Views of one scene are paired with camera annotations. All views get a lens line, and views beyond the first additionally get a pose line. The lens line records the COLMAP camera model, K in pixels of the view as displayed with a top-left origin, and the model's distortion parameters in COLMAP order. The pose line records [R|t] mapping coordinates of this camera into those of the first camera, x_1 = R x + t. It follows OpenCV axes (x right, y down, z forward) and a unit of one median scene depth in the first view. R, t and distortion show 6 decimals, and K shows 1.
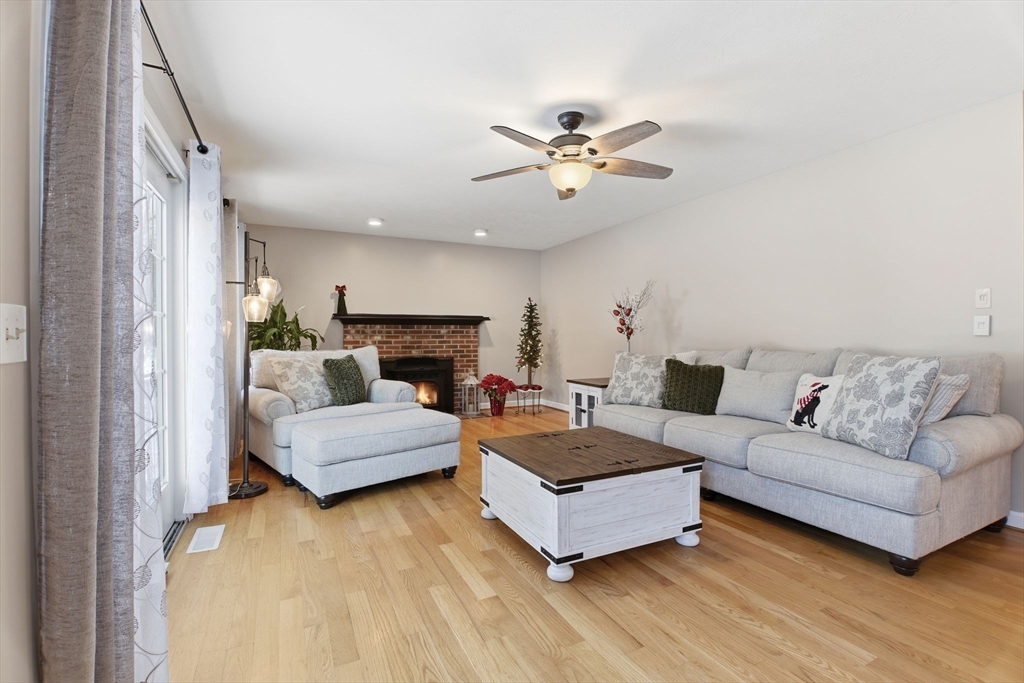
lens RADIAL K [[456.8, 0, 506.3], [0, 456.8, 343.9], [0, 0, 1]] dist [-0.008805, -0.005225]
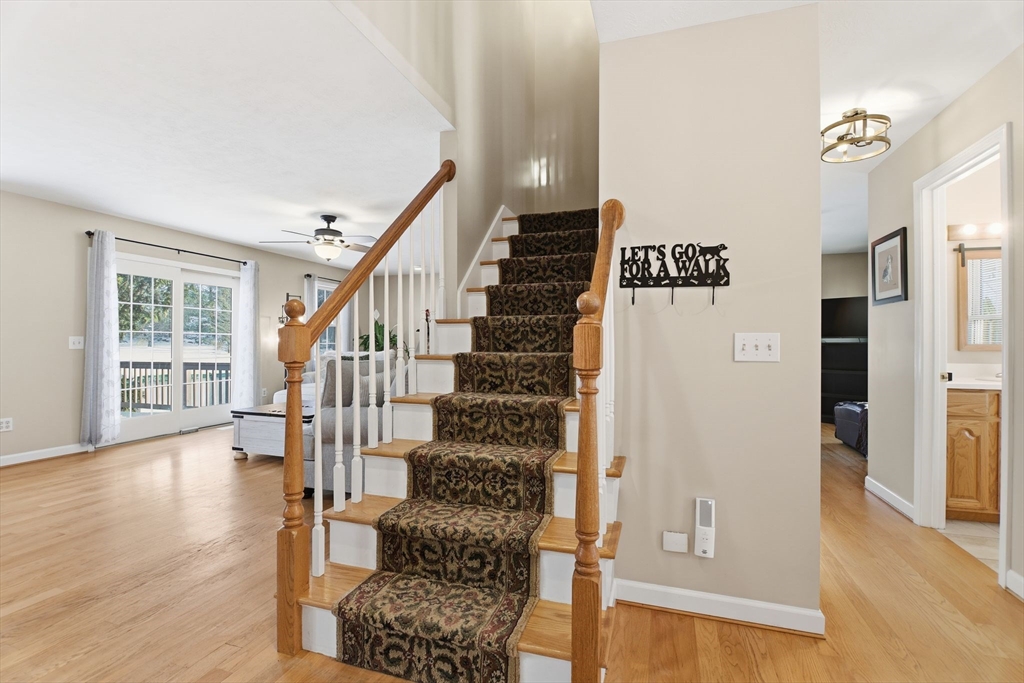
lens RADIAL K [[456.8, 0, 510.2], [0, 456.8, 337.7], [0, 0, 1]] dist [-0.008805, -0.005225]
pose [[0.720838, -0.002765, -0.693098, 0.868509], [-0.016993, 0.999621, -0.021660, -0.007613], [0.692895, 0.027391, 0.720518, 0.117665]]
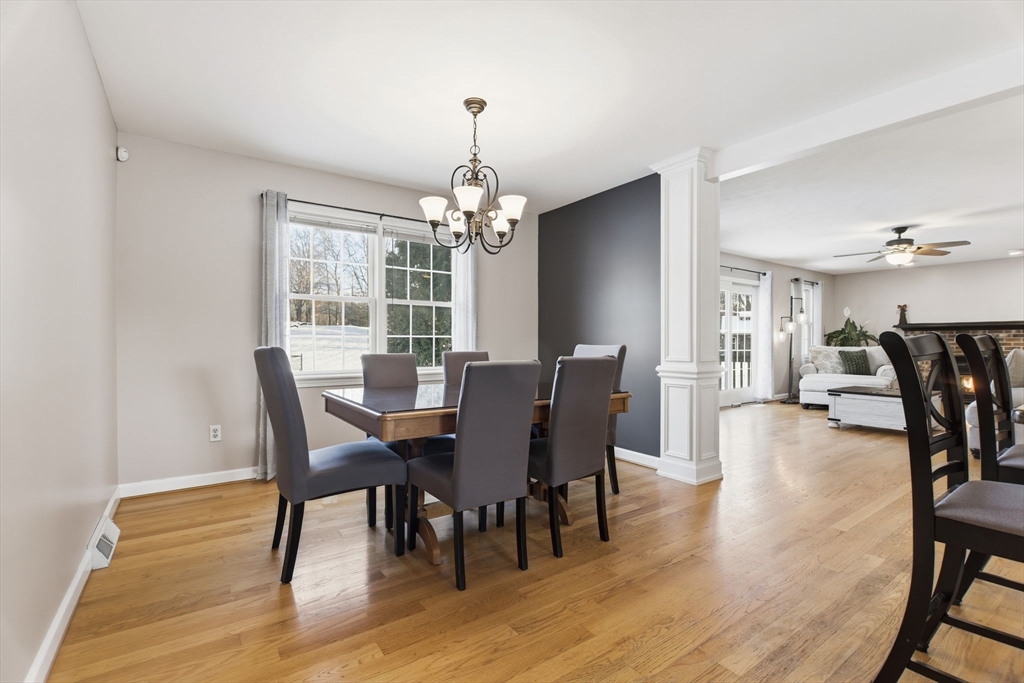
lens RADIAL K [[456.8, 0, 518.1], [0, 456.8, 341.0], [0, 0, 1]] dist [-0.008805, -0.005225]
pose [[0.166847, 0.004055, -0.985975, 0.863310], [-0.019681, 0.999806, 0.000782, 0.012175], [0.985786, 0.019274, 0.166894, -0.458534]]
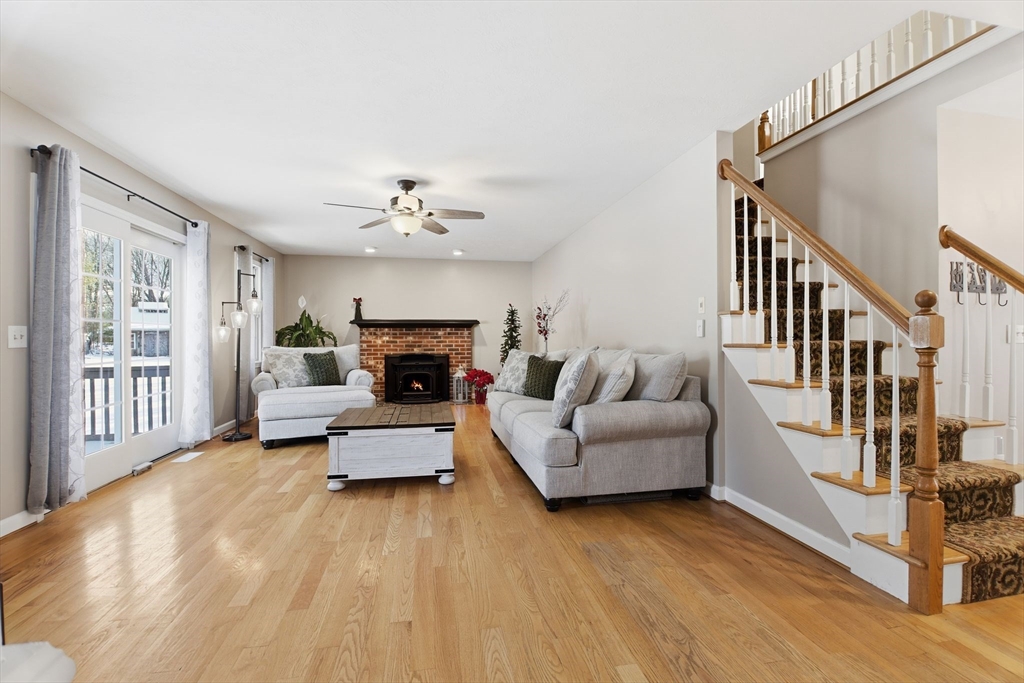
lens RADIAL K [[456.8, 0, 511.8], [0, 456.8, 339.9], [0, 0, 1]] dist [-0.008805, -0.005225]
pose [[0.965428, 0.001494, -0.260664, 0.393328], [-0.004049, 0.999949, -0.009268, 0.001591], [0.260637, 0.010003, 0.965385, -0.132056]]
